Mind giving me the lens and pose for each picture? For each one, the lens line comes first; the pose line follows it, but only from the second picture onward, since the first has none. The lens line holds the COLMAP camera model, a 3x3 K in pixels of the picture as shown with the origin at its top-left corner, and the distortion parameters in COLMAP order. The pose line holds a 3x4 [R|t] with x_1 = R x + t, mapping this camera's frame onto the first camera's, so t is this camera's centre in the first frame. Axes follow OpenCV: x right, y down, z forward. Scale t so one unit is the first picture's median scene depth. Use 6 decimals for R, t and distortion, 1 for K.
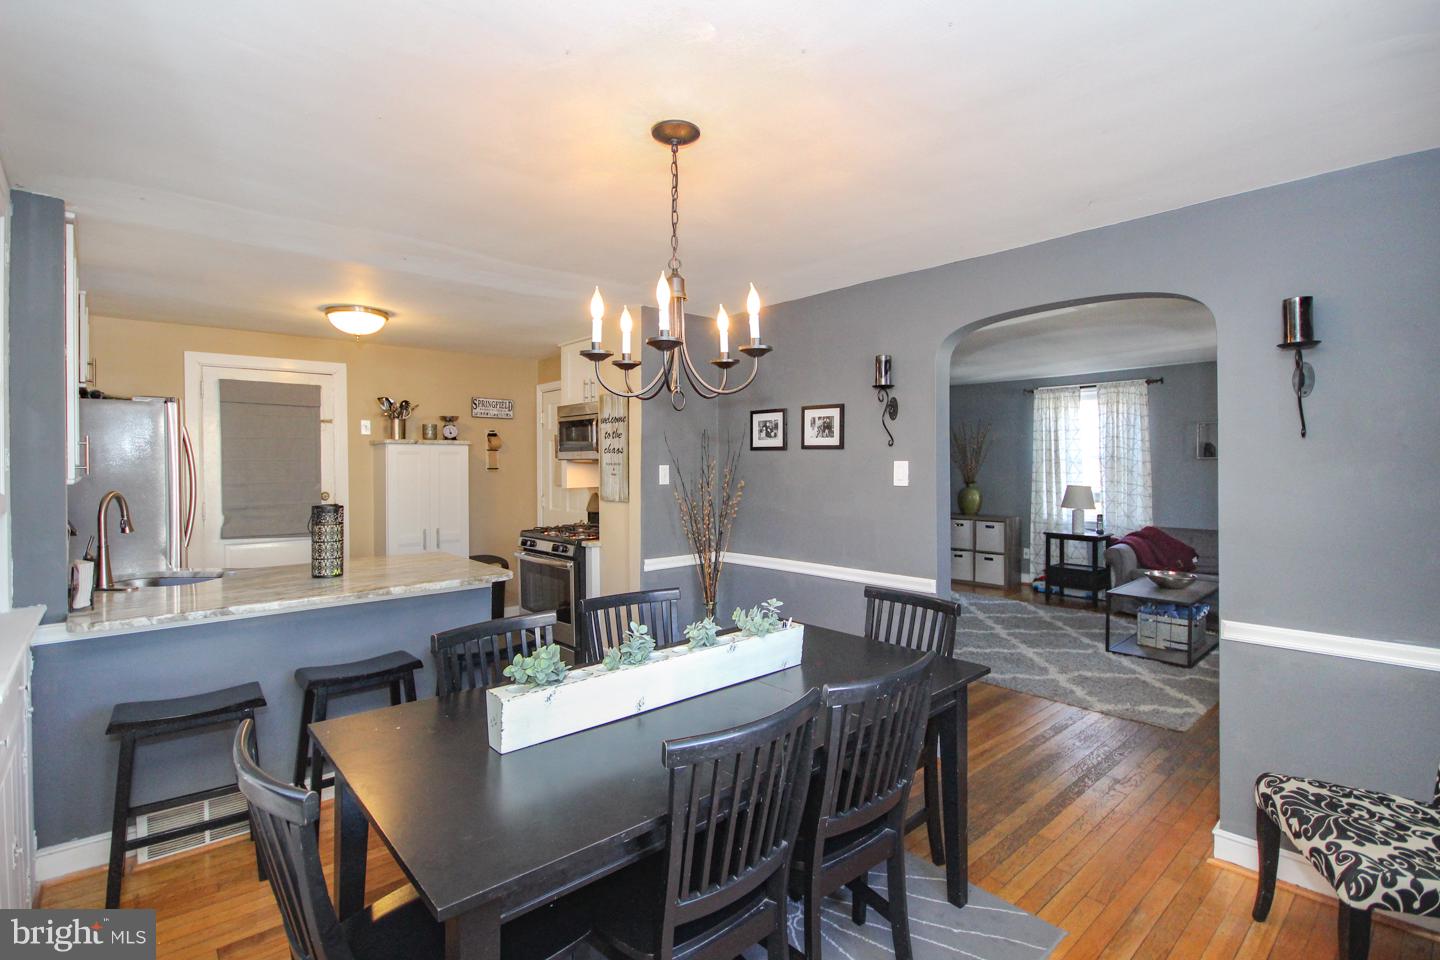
lens RADIAL K [[668.9, 0, 724.1], [0, 668.9, 471.5], [0, 0, 1]] dist [-0.005492, -0.001191]
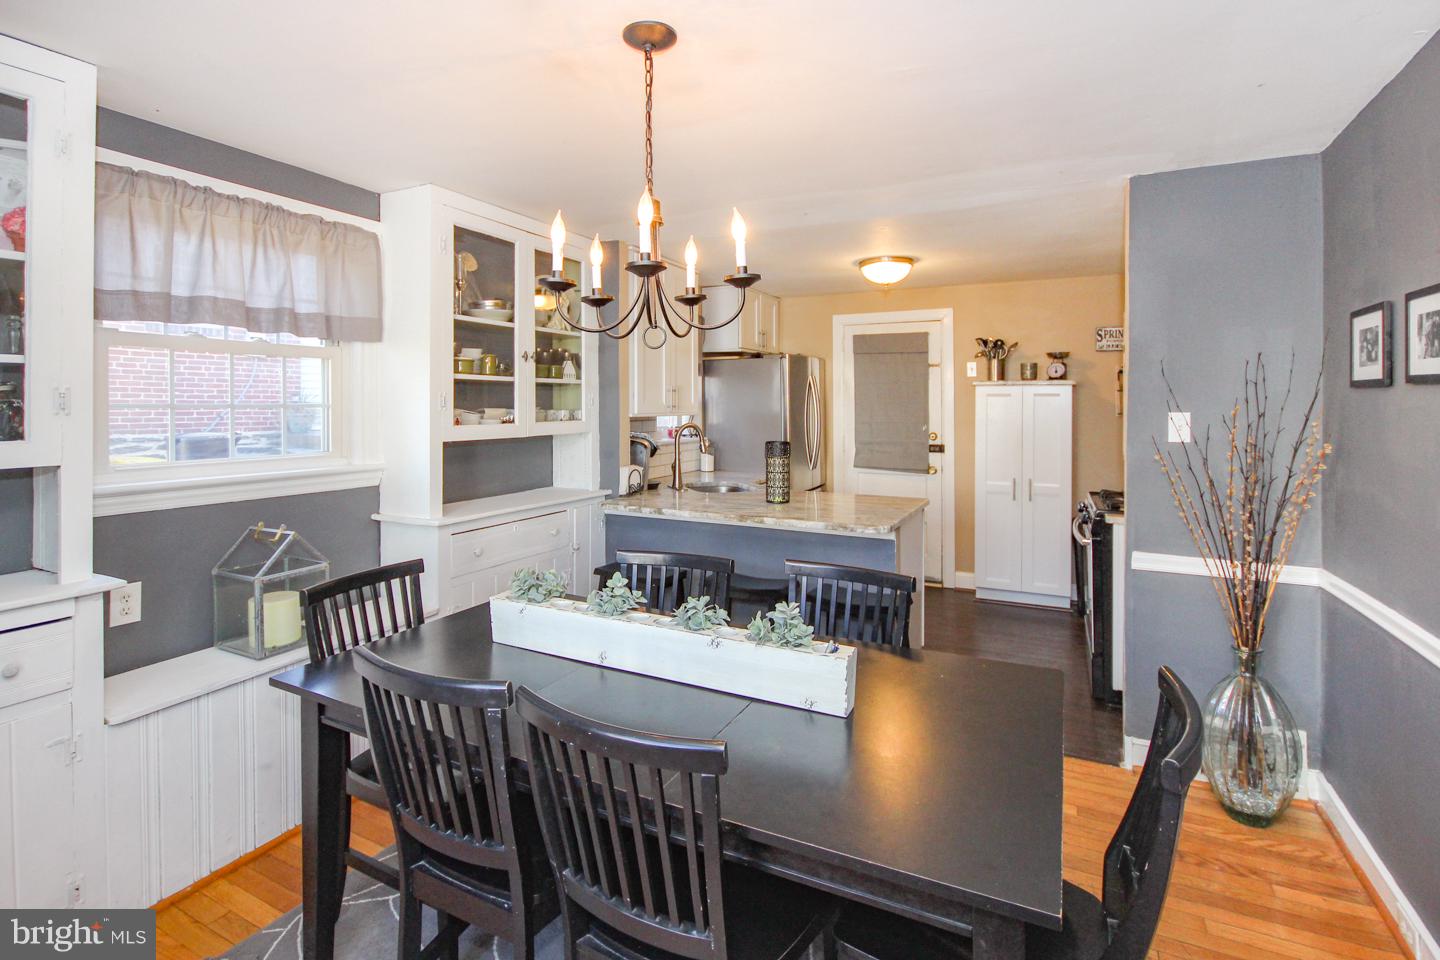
lens RADIAL K [[710.9, 0, 734.6], [0, 710.9, 400.0], [0, 0, 1]] dist [-0.004008, -0.000157]
pose [[0.387918, 0.002054, -0.921692, 0.343579], [-0.023716, 0.999689, -0.007753, -0.004875], [0.921389, 0.024866, 0.387846, 0.307754]]
